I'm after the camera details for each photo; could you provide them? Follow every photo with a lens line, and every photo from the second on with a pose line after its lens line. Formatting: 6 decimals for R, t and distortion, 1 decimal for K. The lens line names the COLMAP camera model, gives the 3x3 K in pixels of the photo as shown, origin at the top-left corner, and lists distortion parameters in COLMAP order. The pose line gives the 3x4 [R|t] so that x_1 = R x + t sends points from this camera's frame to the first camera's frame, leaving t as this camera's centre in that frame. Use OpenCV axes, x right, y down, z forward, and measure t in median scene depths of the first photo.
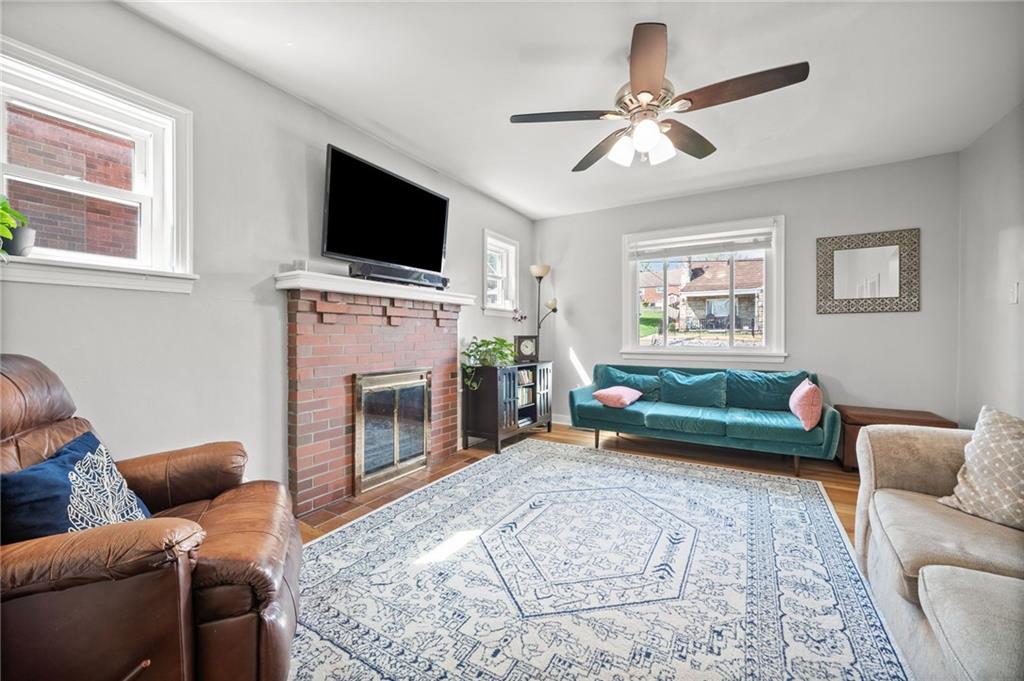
lens RADIAL K [[406.5, 0, 509.2], [0, 406.5, 336.2], [0, 0, 1]] dist [-0.004966, 0.000826]
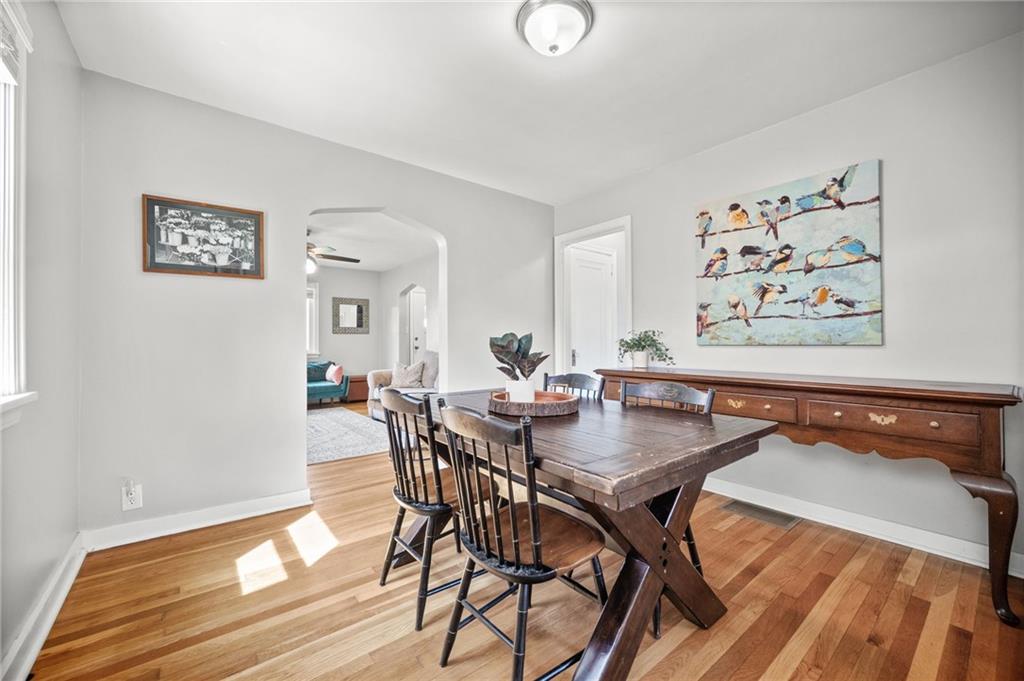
lens RADIAL K [[406.5, 0, 507.8], [0, 406.5, 335.6], [0, 0, 1]] dist [-0.004966, 0.000826]
pose [[0.362809, 0.016116, 0.931724, -1.296178], [0.007440, 0.999768, -0.020190, 0.006183], [-0.931834, 0.014257, 0.362605, -0.891467]]
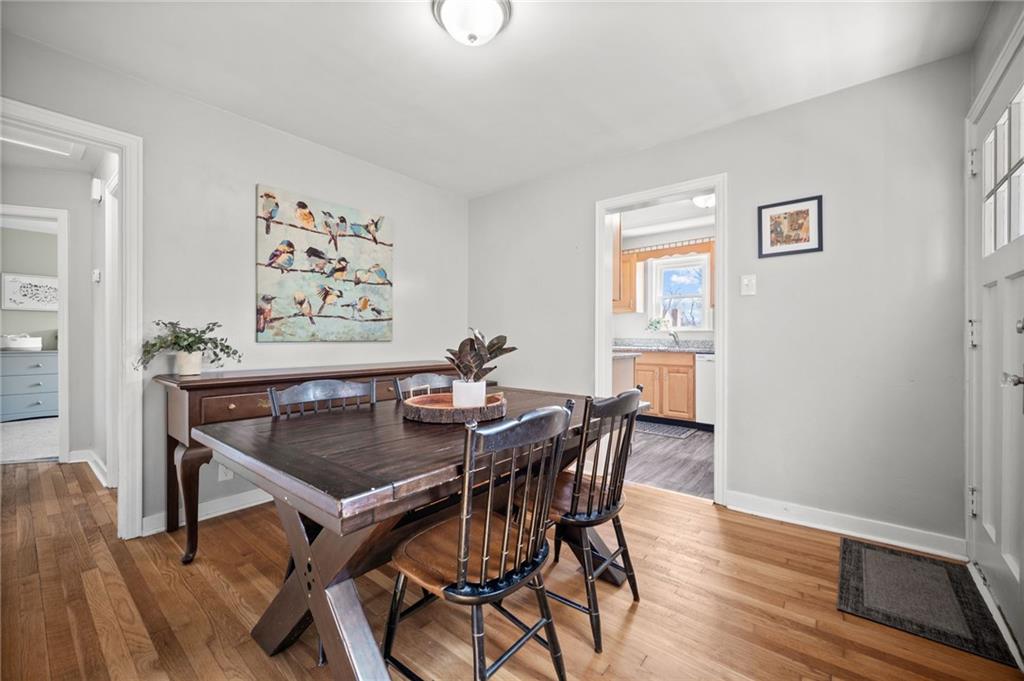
lens RADIAL K [[406.5, 0, 509.1], [0, 406.5, 338.9], [0, 0, 1]] dist [-0.004966, 0.000826]
pose [[-0.987539, 0.003028, 0.157346, -0.752770], [0.003620, 0.999987, 0.003477, 0.005071], [-0.157334, 0.004004, -0.987537, 0.003410]]
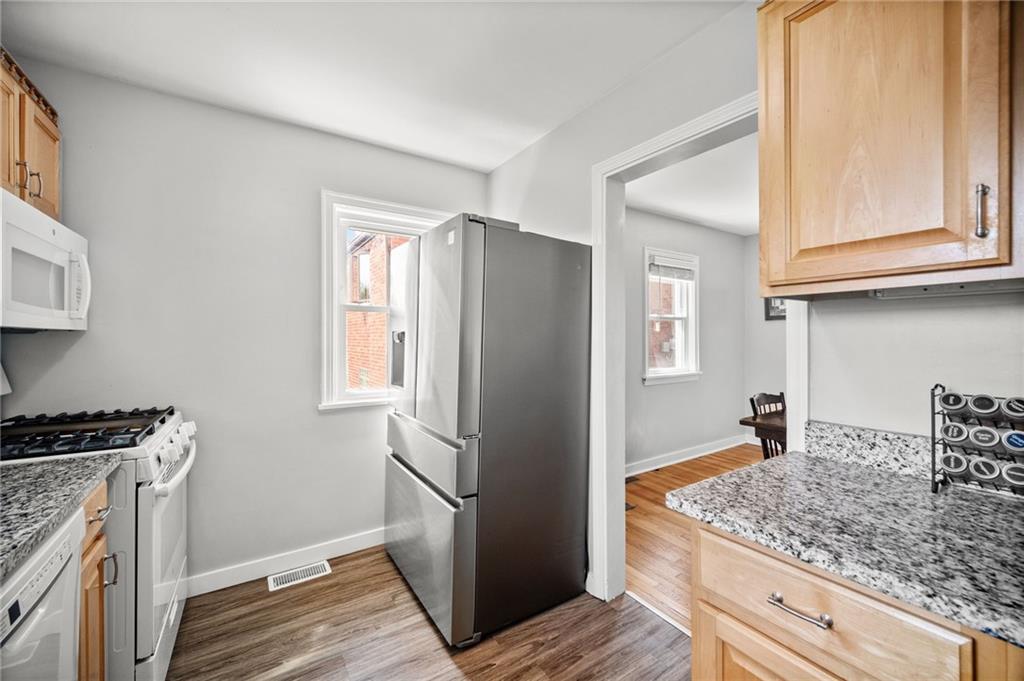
lens RADIAL K [[406.5, 0, 505.7], [0, 406.5, 339.2], [0, 0, 1]] dist [-0.004966, 0.000826]
pose [[0.895246, 0.001726, -0.445569, -0.983862], [0.000117, 0.999992, 0.004109, -0.085706], [0.445573, -0.003730, 0.895238, -2.107067]]
